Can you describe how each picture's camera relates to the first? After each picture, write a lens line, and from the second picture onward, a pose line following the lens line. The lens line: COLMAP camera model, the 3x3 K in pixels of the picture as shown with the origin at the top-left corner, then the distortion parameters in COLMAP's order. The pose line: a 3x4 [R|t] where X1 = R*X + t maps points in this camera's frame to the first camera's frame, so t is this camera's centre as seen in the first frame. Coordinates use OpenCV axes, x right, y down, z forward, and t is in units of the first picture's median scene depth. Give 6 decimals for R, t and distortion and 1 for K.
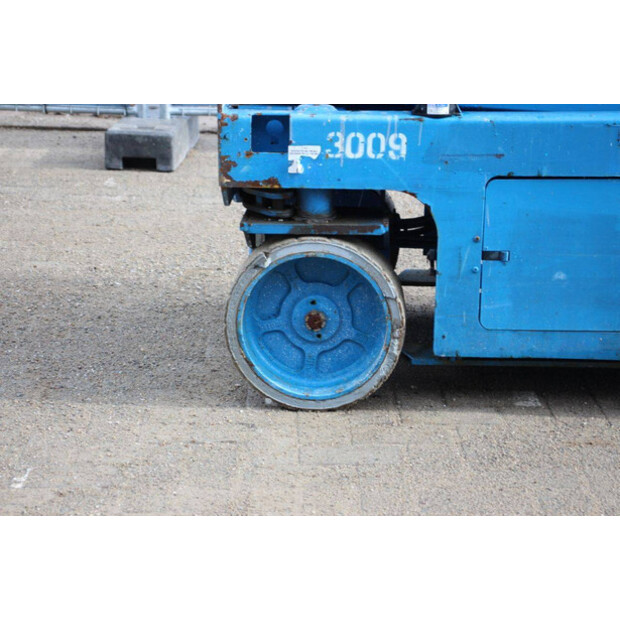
lens RADIAL K [[1464.6, 0, 311.7], [0, 1464.6, 311.8], [0, 0, 1]] dist [0.444290, 0.000000]
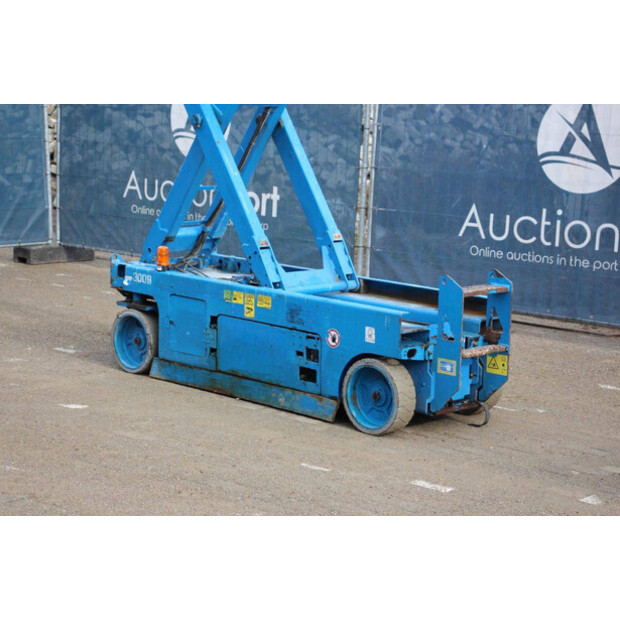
lens RADIAL K [[1464.6, 0, 321.5], [0, 1464.6, 328.3], [0, 0, 1]] dist [0.444290, 0.000000]
pose [[0.746104, 0.123585, -0.654260, 2.137023], [-0.214024, 0.974990, -0.059900, 0.077314], [0.630494, 0.184719, 0.753894, -0.904738]]
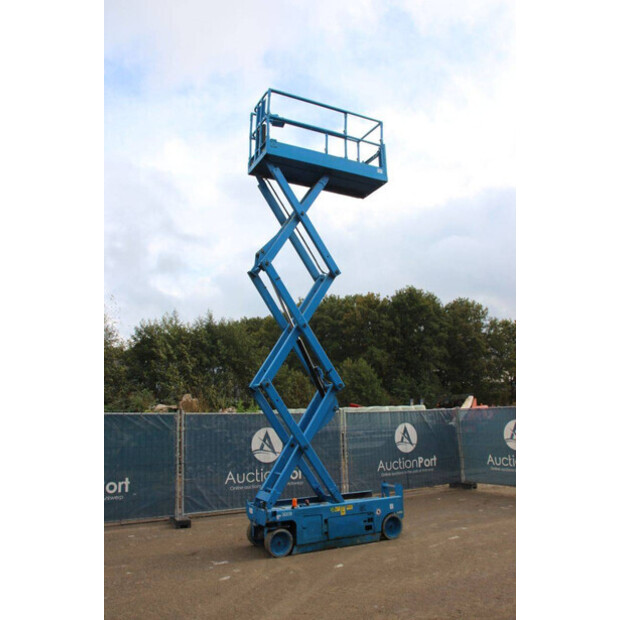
lens RADIAL K [[512.3, 0, 311.3], [0, 512.3, 311.4], [0, 0, 1]] dist [-0.146444, 0.077780]
pose [[0.866335, 0.072419, 0.494185, -1.072331], [0.172079, 0.885579, -0.431439, 0.077414], [-0.468885, 0.458809, 0.754746, -1.241711]]
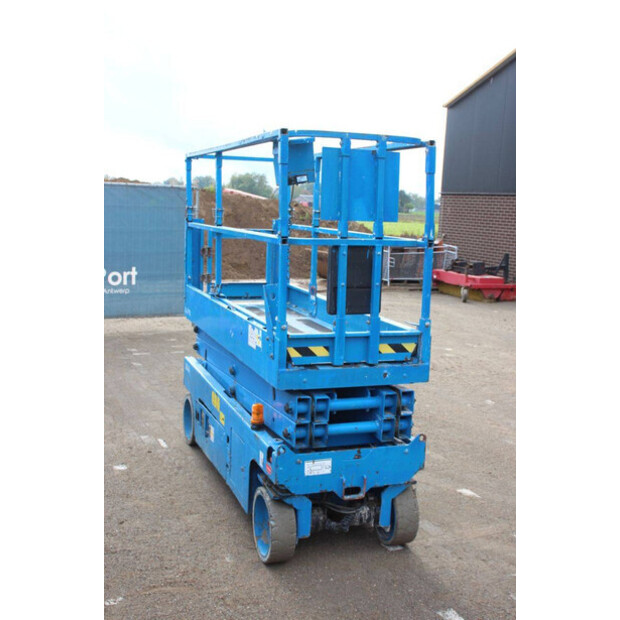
lens RADIAL K [[731.4, 0, 310.0], [0, 731.4, 311.8], [0, 0, 1]] dist [-0.005565, 0.000000]
pose [[-0.400349, -0.164381, 0.901499, -1.089126], [0.222026, 0.937066, 0.269466, -0.732689], [-0.889059, 0.308036, -0.338657, 1.519155]]
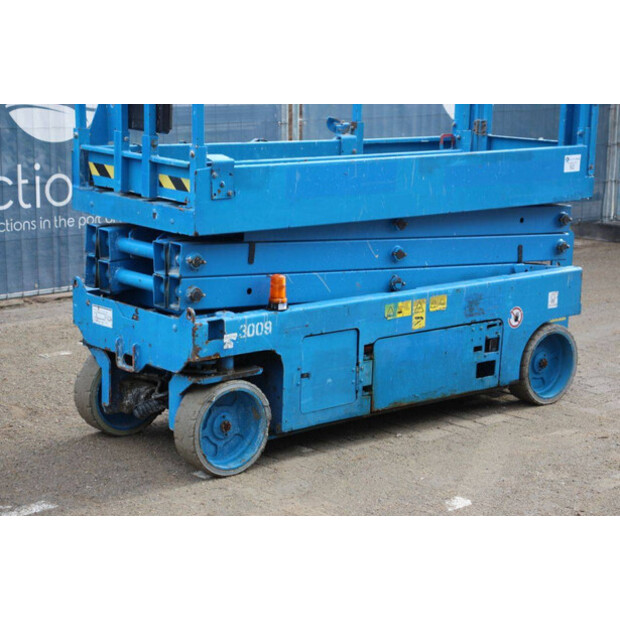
lens RADIAL K [[1464.6, 0, 312.9], [0, 1464.6, 311.8], [0, 0, 1]] dist [0.444290, 0.000000]
pose [[0.721261, -0.127466, 0.680834, -1.194502], [0.183190, 0.983026, -0.010025, -0.100041], [-0.668000, 0.131952, 0.732369, -0.459380]]
